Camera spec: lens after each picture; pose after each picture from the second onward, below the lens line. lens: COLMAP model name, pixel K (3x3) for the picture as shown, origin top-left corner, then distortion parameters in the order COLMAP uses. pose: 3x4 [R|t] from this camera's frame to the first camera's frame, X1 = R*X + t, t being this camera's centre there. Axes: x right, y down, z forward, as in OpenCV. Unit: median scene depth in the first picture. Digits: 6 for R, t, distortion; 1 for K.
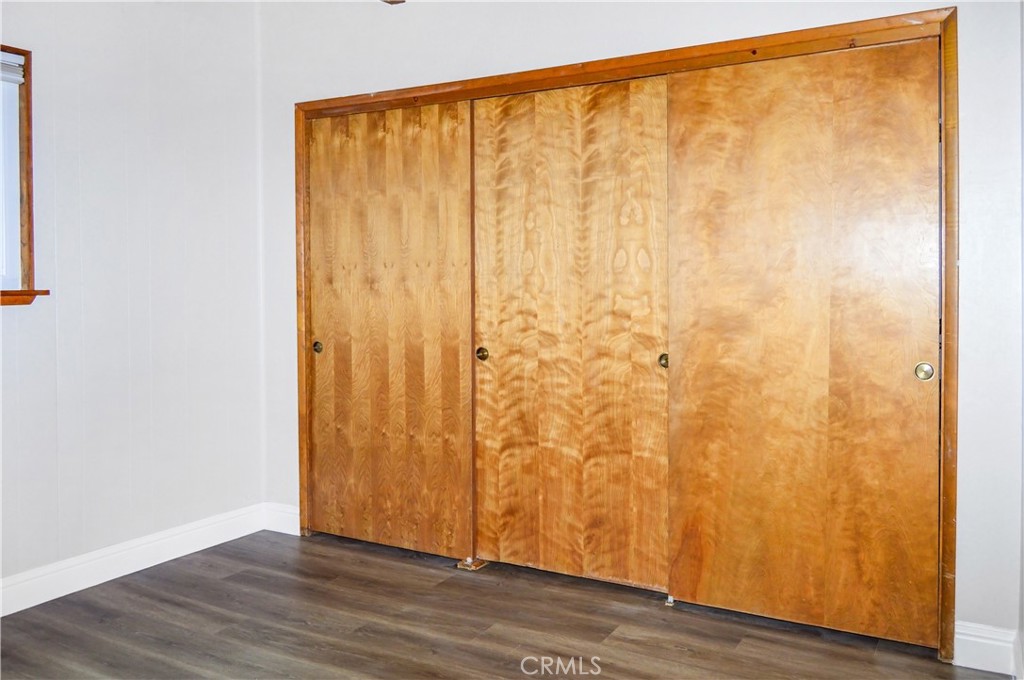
lens RADIAL K [[818.6, 0, 501.0], [0, 818.6, 301.2], [0, 0, 1]] dist [-0.017019, 0.007487]
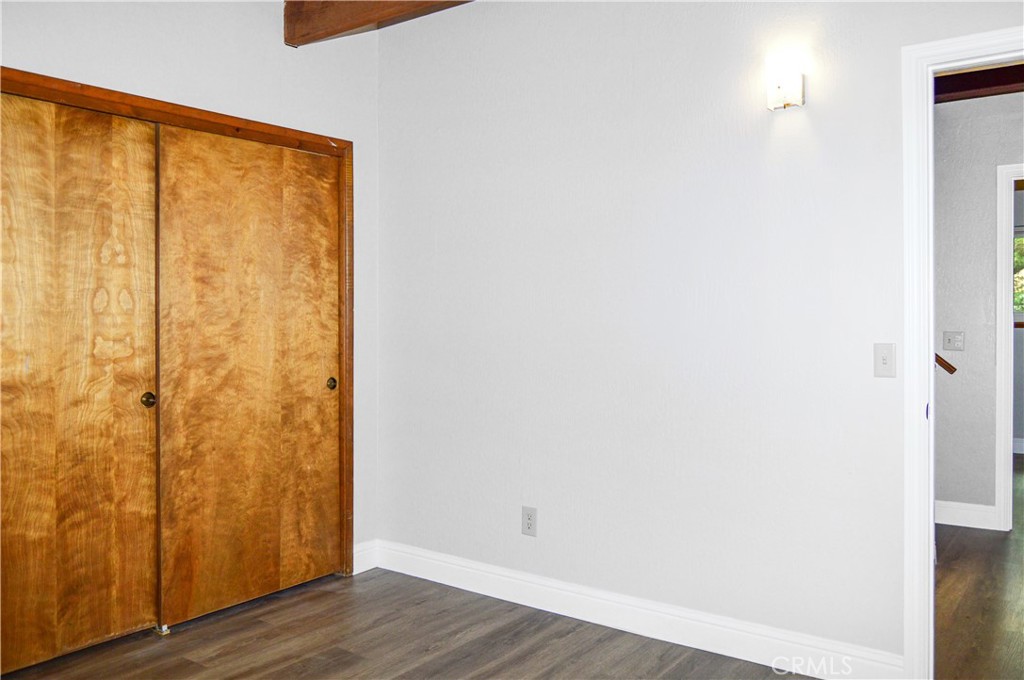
lens RADIAL K [[818.6, 0, 512.0], [0, 818.6, 342.5], [0, 0, 1]] dist [-0.017019, 0.007487]
pose [[0.129224, -0.022404, 0.991362, -0.756104], [0.031846, 0.999323, 0.018433, -0.003208], [-0.991104, 0.029189, 0.129850, 0.416974]]
